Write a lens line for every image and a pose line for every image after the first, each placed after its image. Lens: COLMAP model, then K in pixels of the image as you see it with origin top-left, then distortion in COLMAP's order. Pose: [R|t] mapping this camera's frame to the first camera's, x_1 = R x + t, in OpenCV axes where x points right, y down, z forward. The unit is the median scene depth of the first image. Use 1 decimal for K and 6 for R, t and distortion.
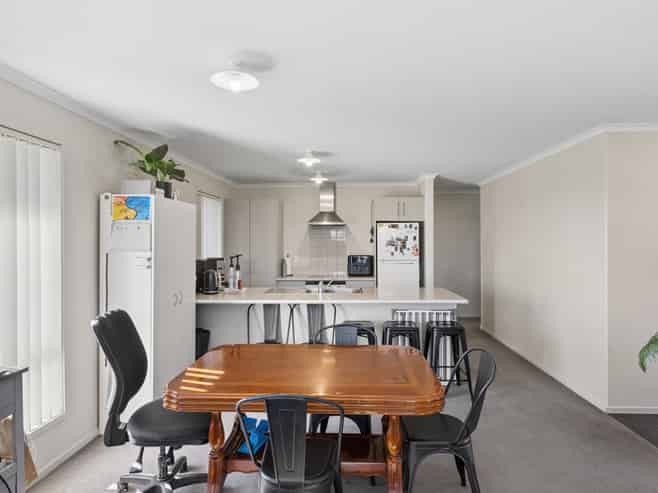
lens RADIAL K [[380.7, 0, 329.0], [0, 380.7, 246.5], [0, 0, 1]] dist [0.000118, -0.000017]
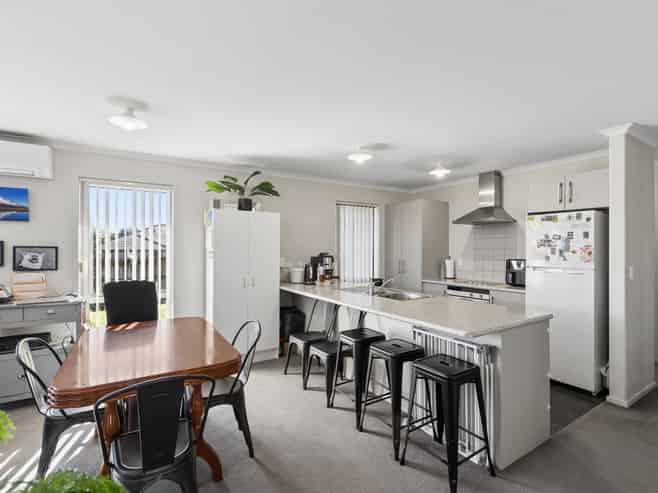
lens RADIAL K [[318.2, 0, 329.0], [0, 318.2, 246.5], [0, 0, 1]] dist [0.002549, 0.000529]
pose [[0.572959, 0.001621, -0.819582, 0.415480], [-0.013842, 0.999875, -0.007699, 0.007632], [0.819467, 0.015756, 0.572910, 0.340608]]
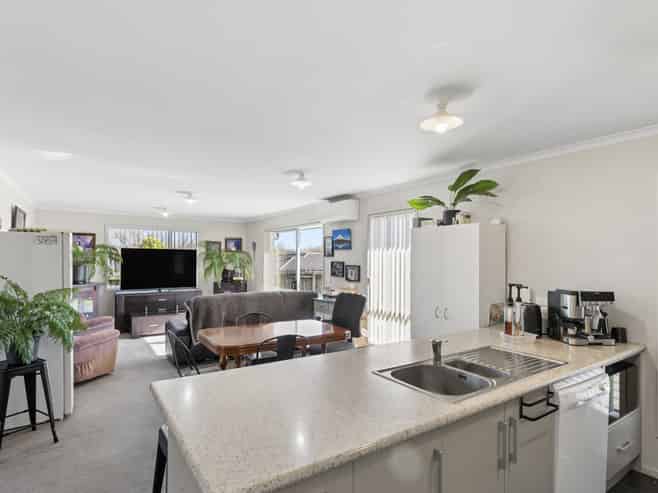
lens RADIAL K [[356.7, 0, 329.0], [0, 356.7, 246.5], [0, 0, 1]] dist [-0.005998, -0.002044]
pose [[-0.801837, -0.015459, -0.597343, 0.291209], [-0.005429, 0.999812, -0.018587, -0.021837], [0.597518, -0.011661, -0.801770, 0.962358]]
